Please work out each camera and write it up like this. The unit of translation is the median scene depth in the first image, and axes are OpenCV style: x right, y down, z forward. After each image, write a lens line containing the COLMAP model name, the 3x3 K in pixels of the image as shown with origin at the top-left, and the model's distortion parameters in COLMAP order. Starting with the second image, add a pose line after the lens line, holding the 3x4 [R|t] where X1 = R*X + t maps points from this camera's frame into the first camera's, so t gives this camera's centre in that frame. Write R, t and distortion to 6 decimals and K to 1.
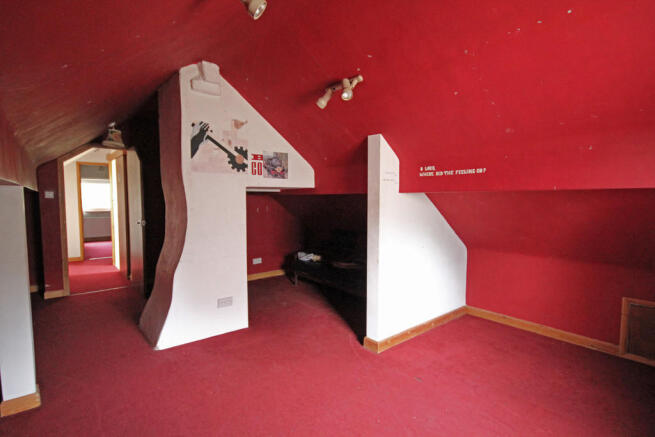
lens RADIAL K [[328.0, 0, 327.5], [0, 328.0, 219.2], [0, 0, 1]] dist [0.004260, 0.000462]
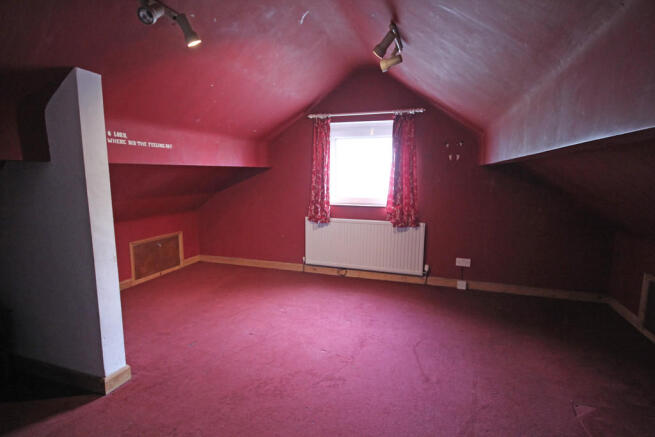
lens RADIAL K [[328.0, 0, 329.1], [0, 328.0, 217.7], [0, 0, 1]] dist [0.004260, 0.000462]
pose [[-0.527440, -0.113333, 0.841999, -0.733655], [0.054429, 0.984519, 0.166611, -0.056875], [-0.847847, 0.133706, -0.513107, 1.027458]]
